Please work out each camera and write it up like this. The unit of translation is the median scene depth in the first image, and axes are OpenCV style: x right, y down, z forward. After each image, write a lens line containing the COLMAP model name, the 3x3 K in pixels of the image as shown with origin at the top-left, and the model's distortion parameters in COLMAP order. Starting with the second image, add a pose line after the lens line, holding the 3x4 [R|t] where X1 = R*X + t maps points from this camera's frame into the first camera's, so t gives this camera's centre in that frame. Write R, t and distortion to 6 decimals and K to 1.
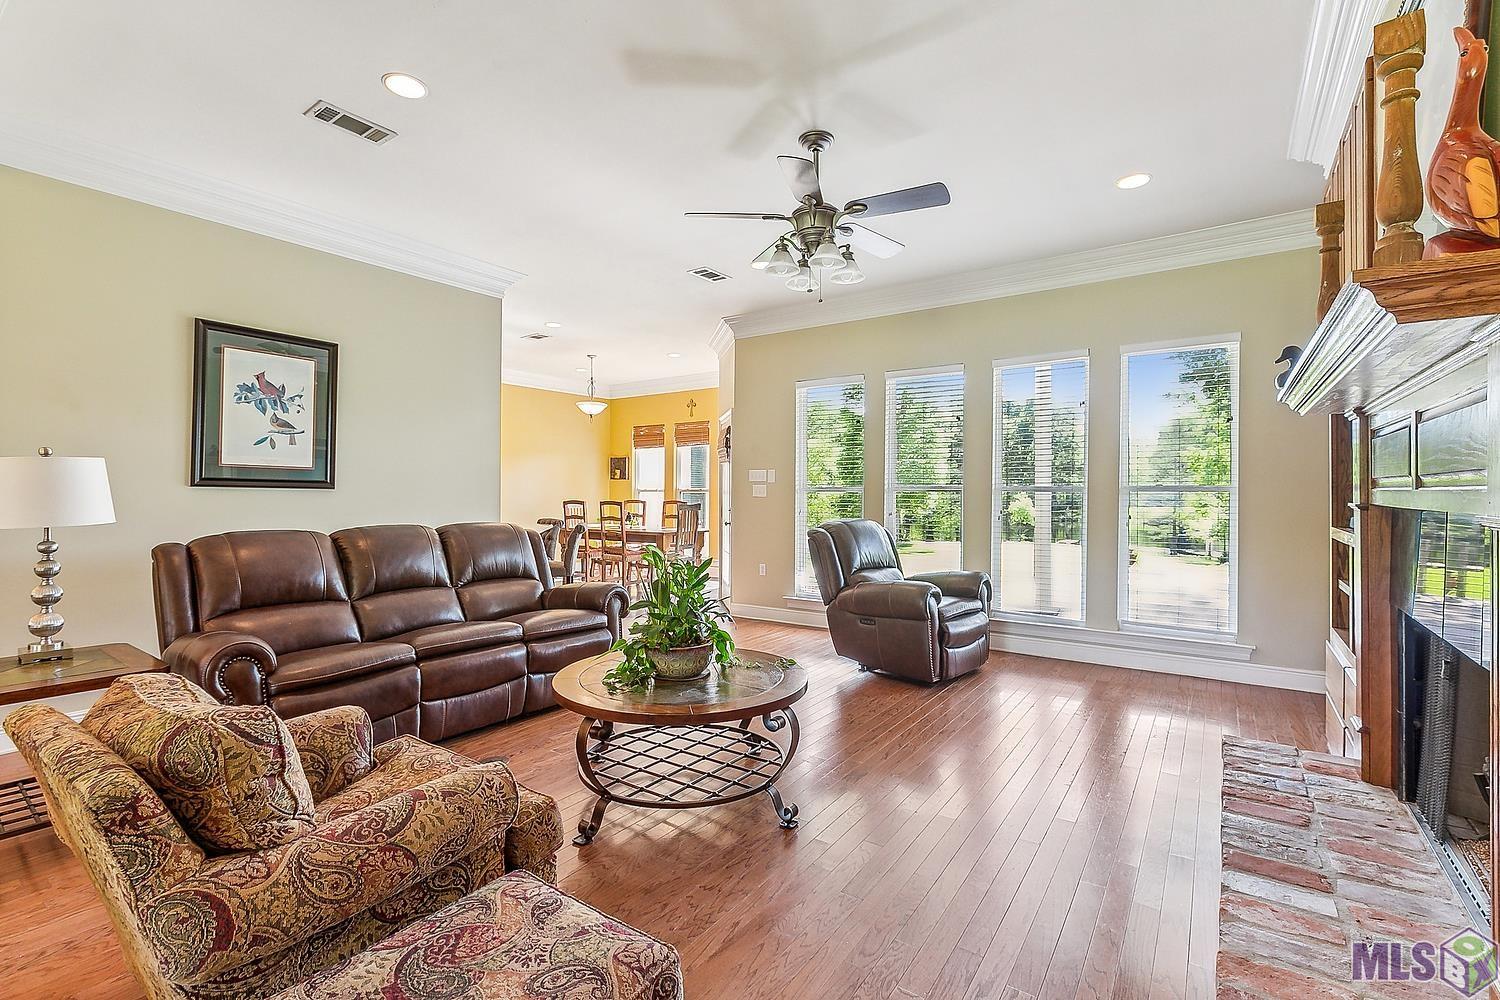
lens RADIAL K [[678.4, 0, 749.7], [0, 678.4, 491.0], [0, 0, 1]] dist [-0.003252, -0.000375]
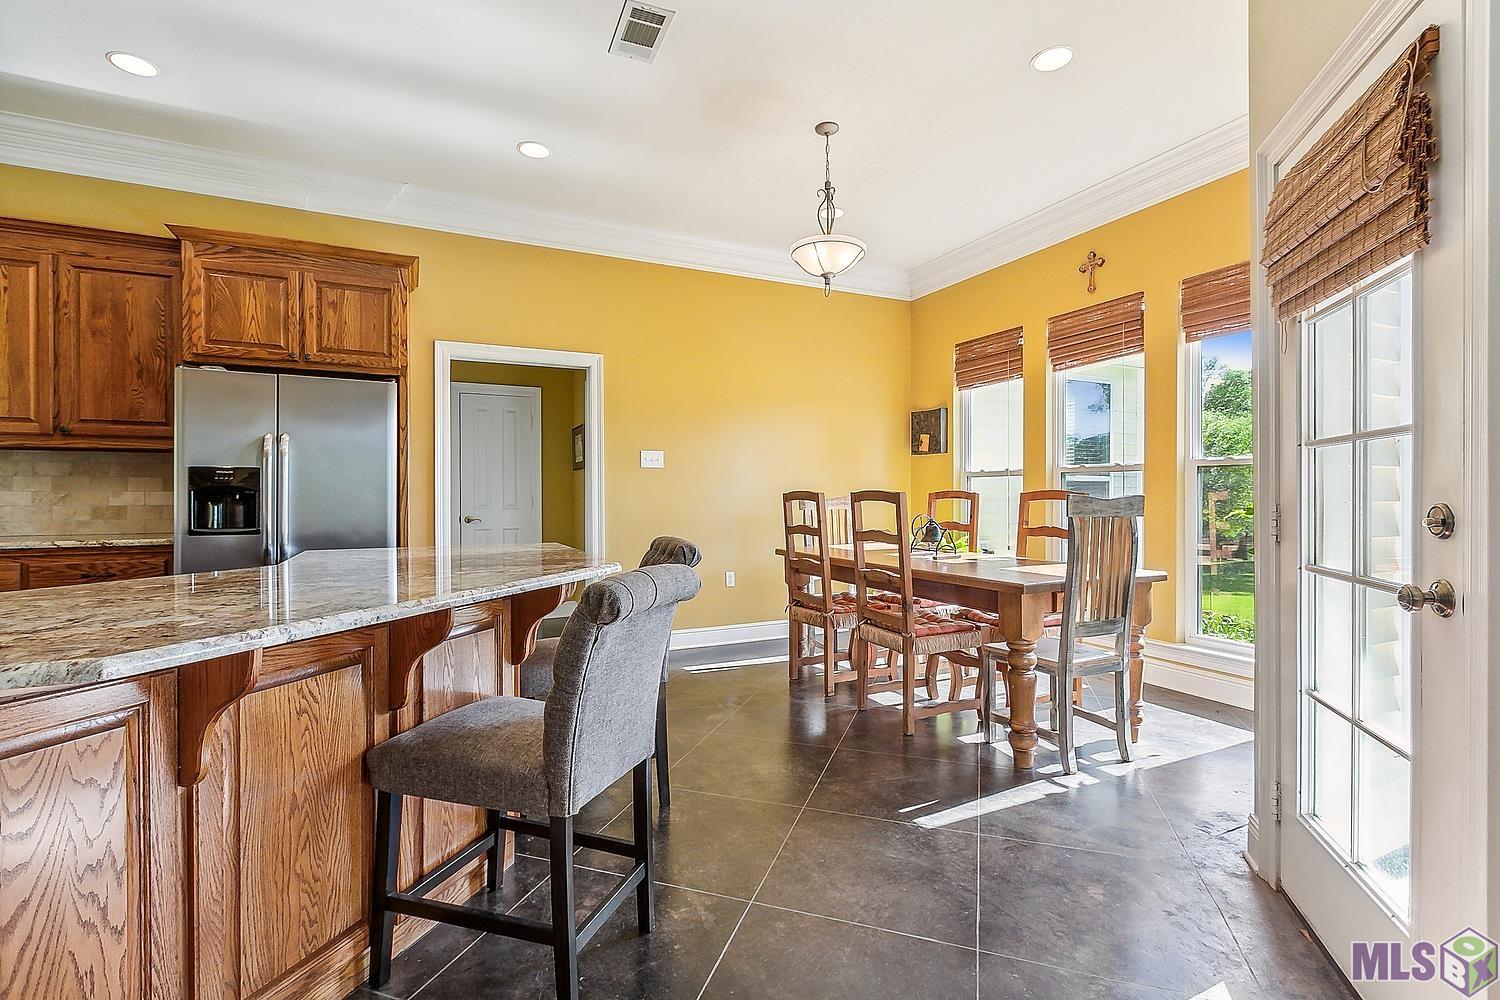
lens RADIAL K [[678.4, 0, 746.9], [0, 678.4, 497.4], [0, 0, 1]] dist [-0.003252, -0.000375]
pose [[0.870543, -0.005960, -0.492056, -0.076139], [0.006605, 0.999978, -0.000426, 0.018139], [0.492048, -0.002879, 0.870564, 0.605447]]
